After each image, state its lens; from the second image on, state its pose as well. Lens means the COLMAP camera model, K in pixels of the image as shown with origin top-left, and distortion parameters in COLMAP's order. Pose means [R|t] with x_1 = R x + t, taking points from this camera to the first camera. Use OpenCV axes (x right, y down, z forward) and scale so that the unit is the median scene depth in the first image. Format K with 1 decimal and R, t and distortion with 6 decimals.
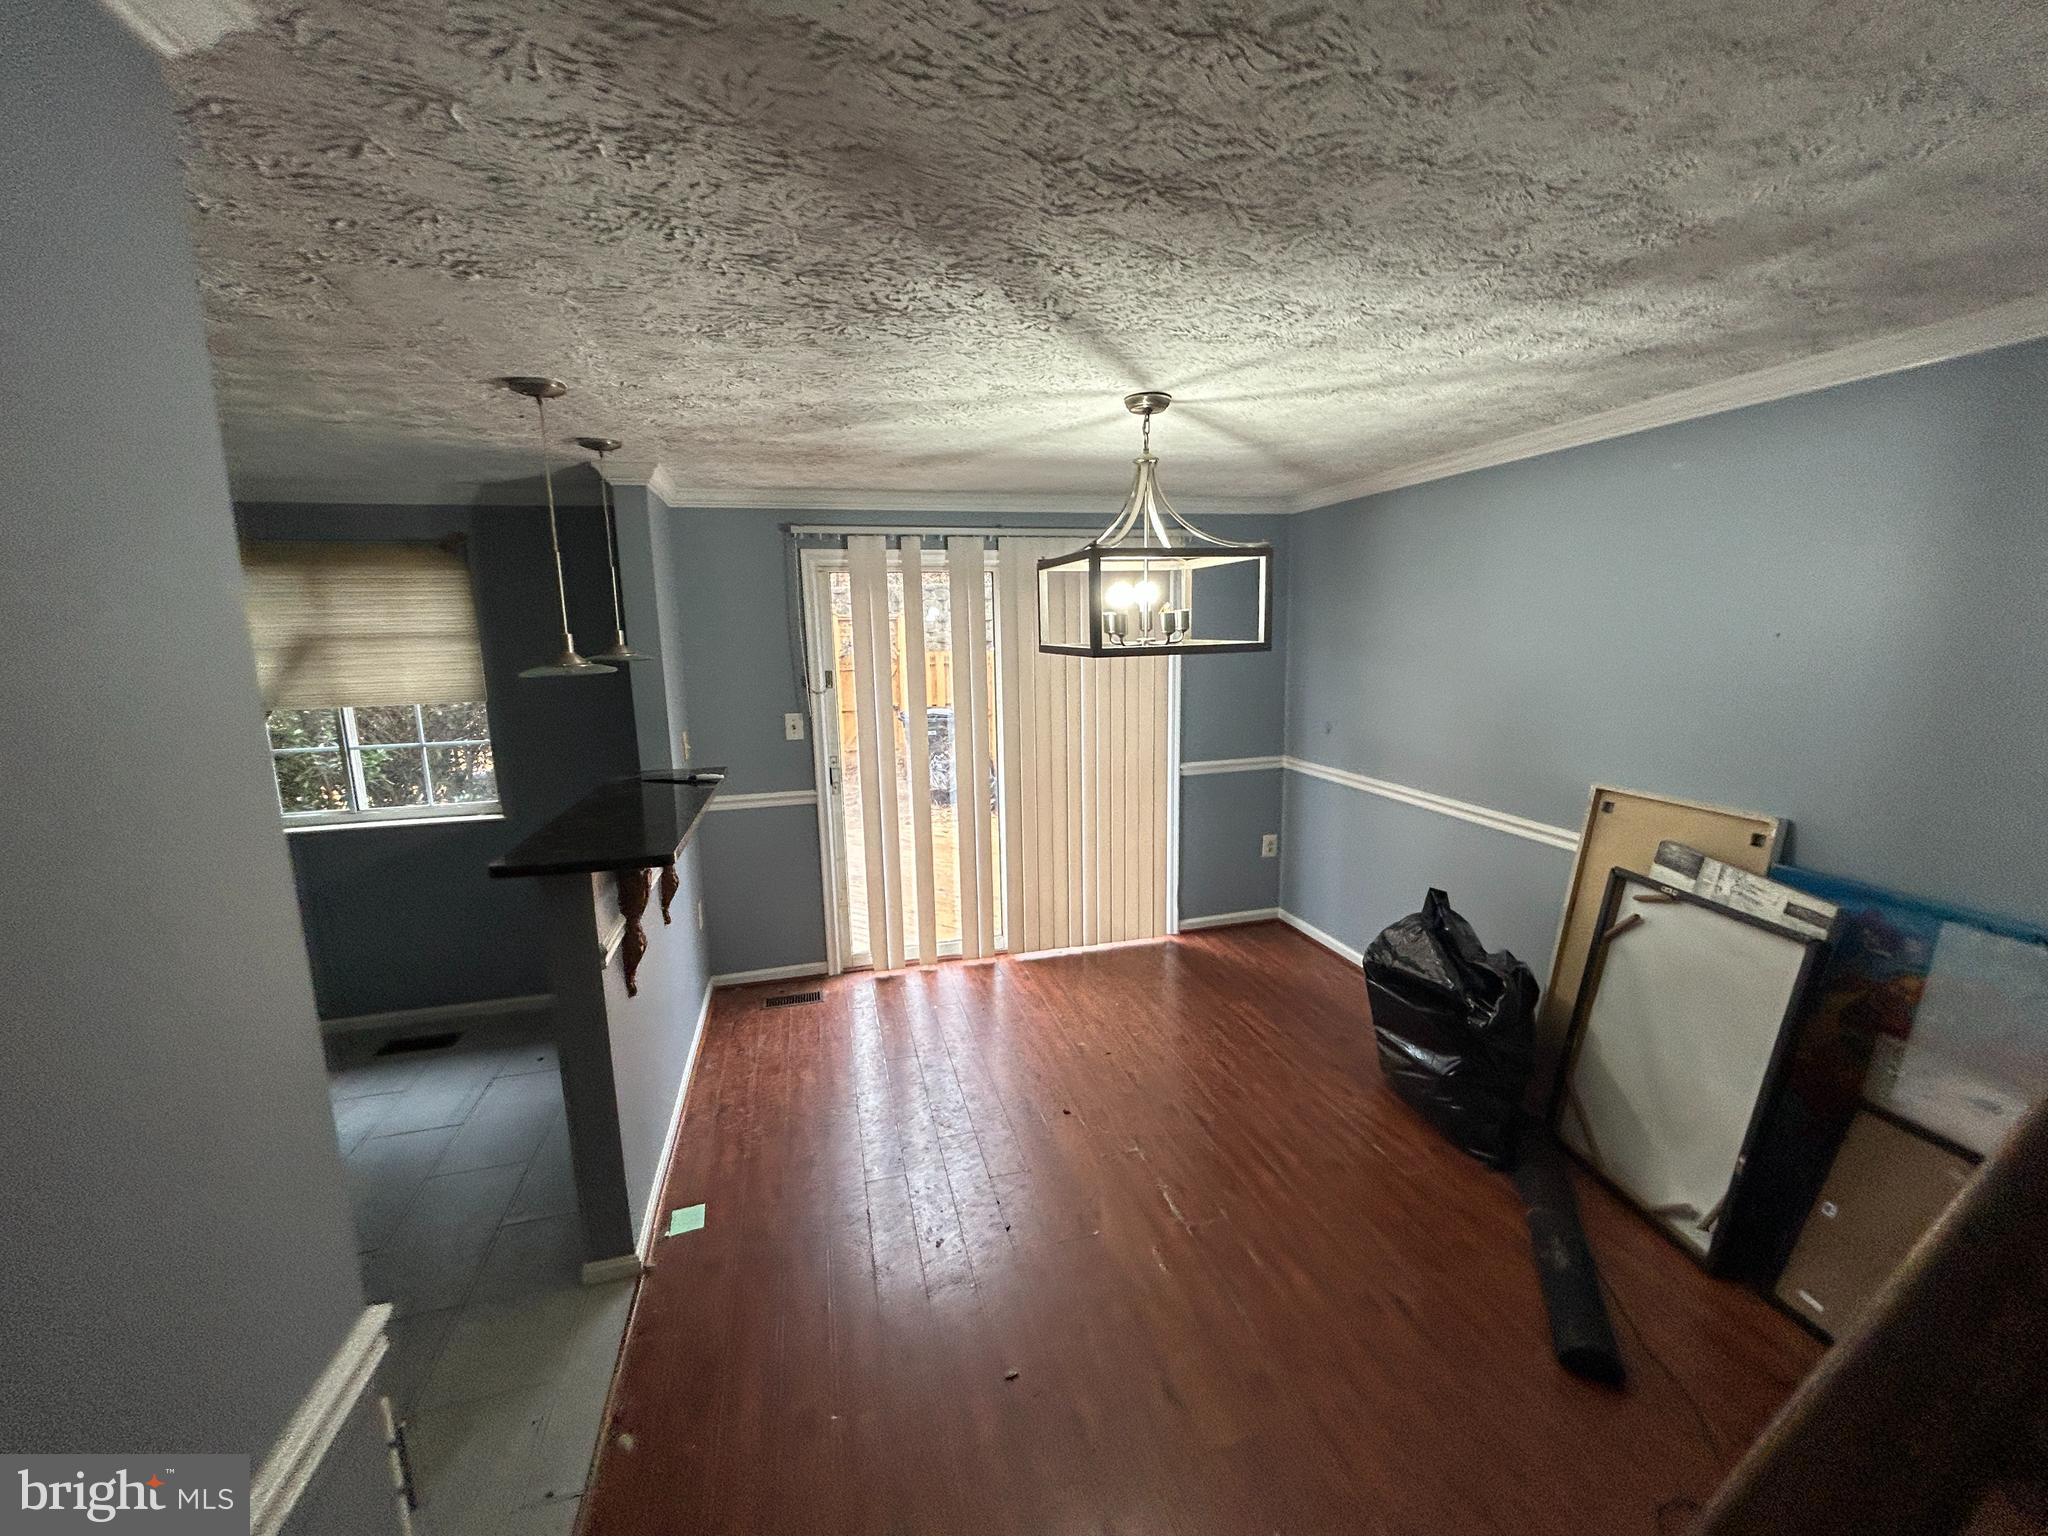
lens RADIAL K [[826.4, 0, 1021.5], [0, 826.4, 762.8], [0, 0, 1]] dist [0.000688, 0.000068]
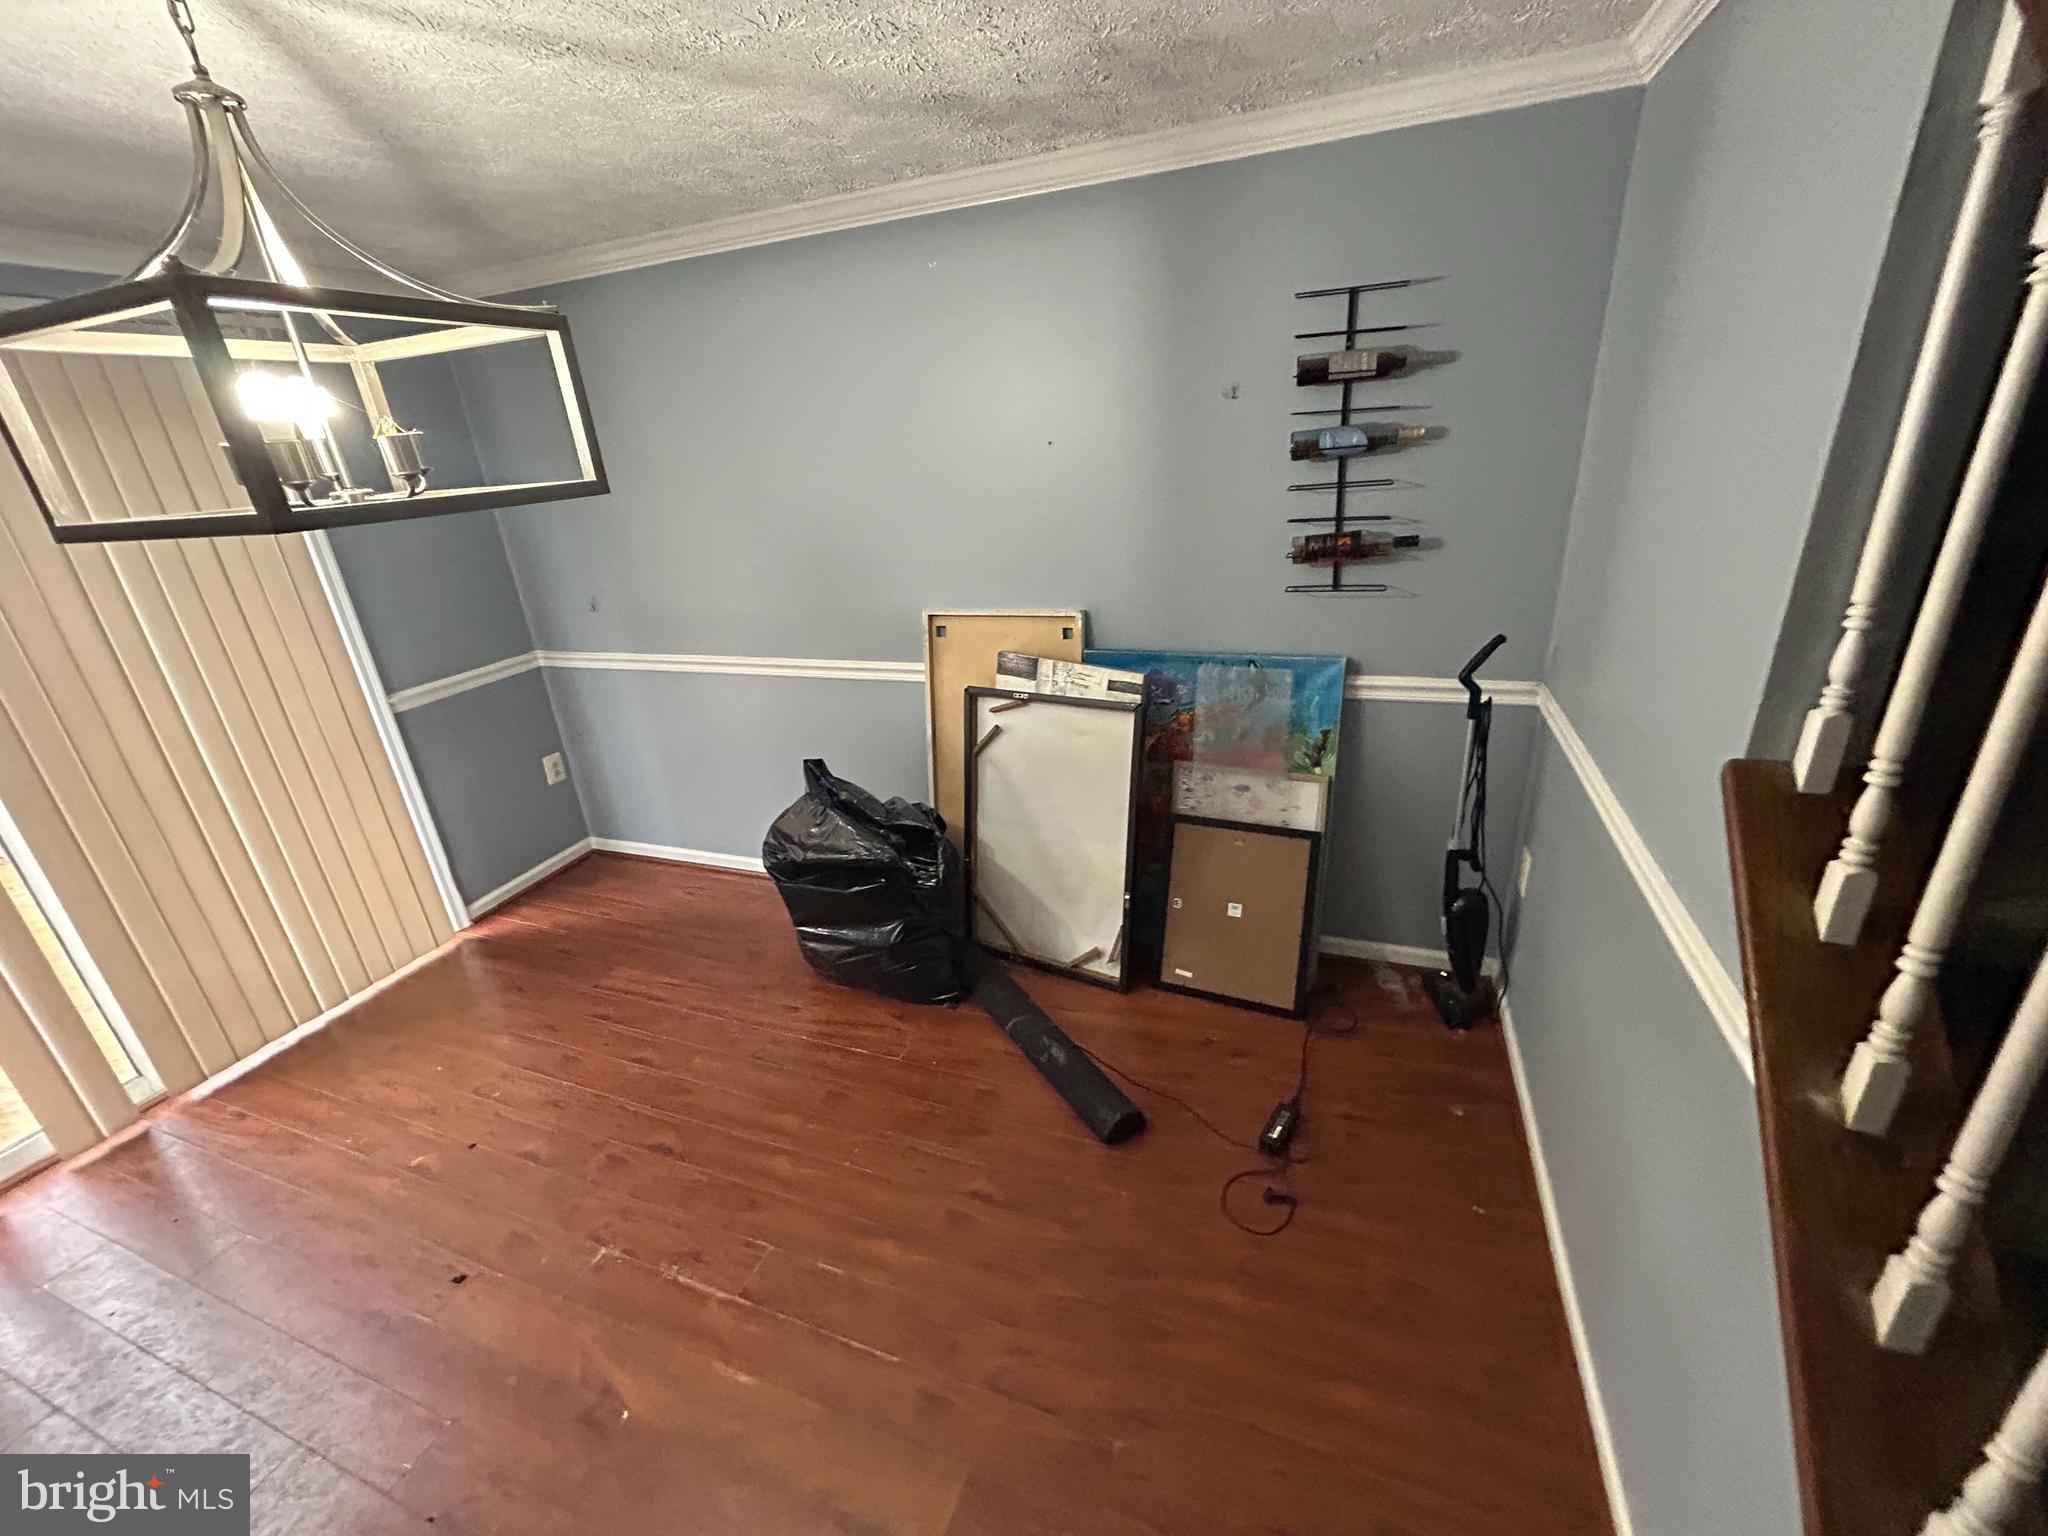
lens RADIAL K [[826.4, 0, 1021.5], [0, 826.4, 762.8], [0, 0, 1]] dist [0.000688, 0.000068]
pose [[0.578534, -0.320467, 0.750066, -0.045854], [0.191900, 0.947249, 0.256699, -0.033149], [-0.792763, -0.004571, 0.609513, 0.282439]]
